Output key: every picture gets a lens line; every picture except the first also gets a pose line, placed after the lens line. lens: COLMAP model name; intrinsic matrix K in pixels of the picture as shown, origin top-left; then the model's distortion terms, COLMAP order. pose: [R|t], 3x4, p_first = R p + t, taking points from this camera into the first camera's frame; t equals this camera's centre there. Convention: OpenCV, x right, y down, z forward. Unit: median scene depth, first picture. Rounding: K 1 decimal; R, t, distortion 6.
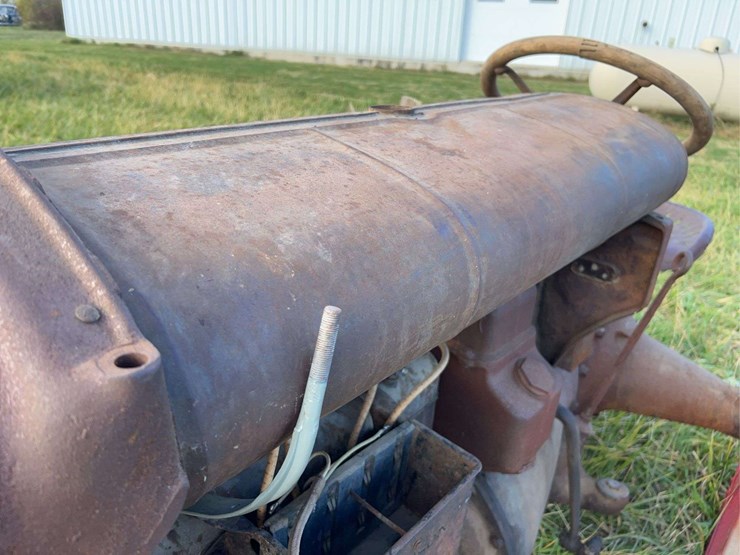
lens RADIAL K [[563.8, 0, 367.5], [0, 563.8, 279.5], [0, 0, 1]] dist [0.044242, -0.055979]
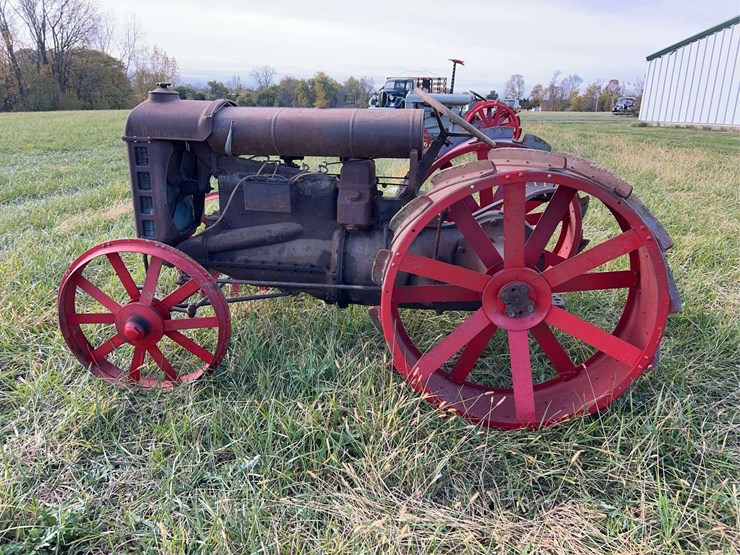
lens RADIAL K [[563.8, 0, 367.5], [0, 563.8, 279.5], [0, 0, 1]] dist [0.044242, -0.055979]
pose [[0.562897, 0.207926, -0.799946, 0.323828], [-0.317436, 0.948000, 0.023039, 0.057651], [0.763139, 0.240963, 0.599630, -0.074806]]
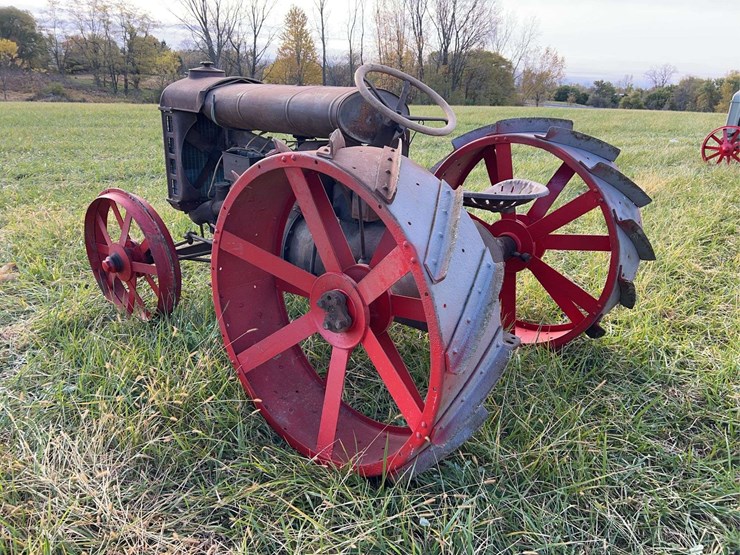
lens RADIAL K [[560.1, 0, 373.3], [0, 560.1, 275.3], [0, 0, 1]] dist [0.049850, -0.057017]
pose [[-0.029675, 0.262867, -0.964376, 0.365972], [-0.435860, 0.864842, 0.249148, -0.031347], [0.899525, 0.427726, 0.088909, 0.147807]]
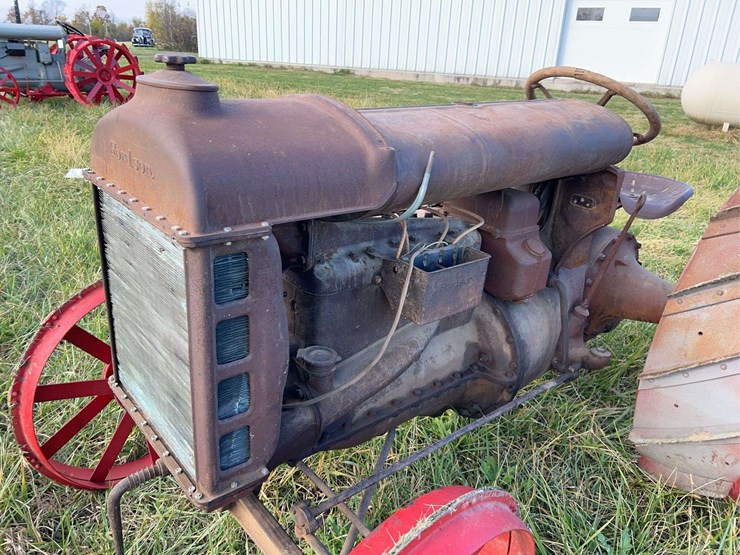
lens RADIAL K [[561.0, 0, 363.1], [0, 561.0, 276.3], [0, 0, 1]] dist [0.048067, -0.058205]
pose [[0.985445, 0.057263, -0.160060, 0.004640], [-0.062106, 0.997746, -0.025415, 0.039296], [0.158244, 0.034986, 0.986780, -0.104347]]
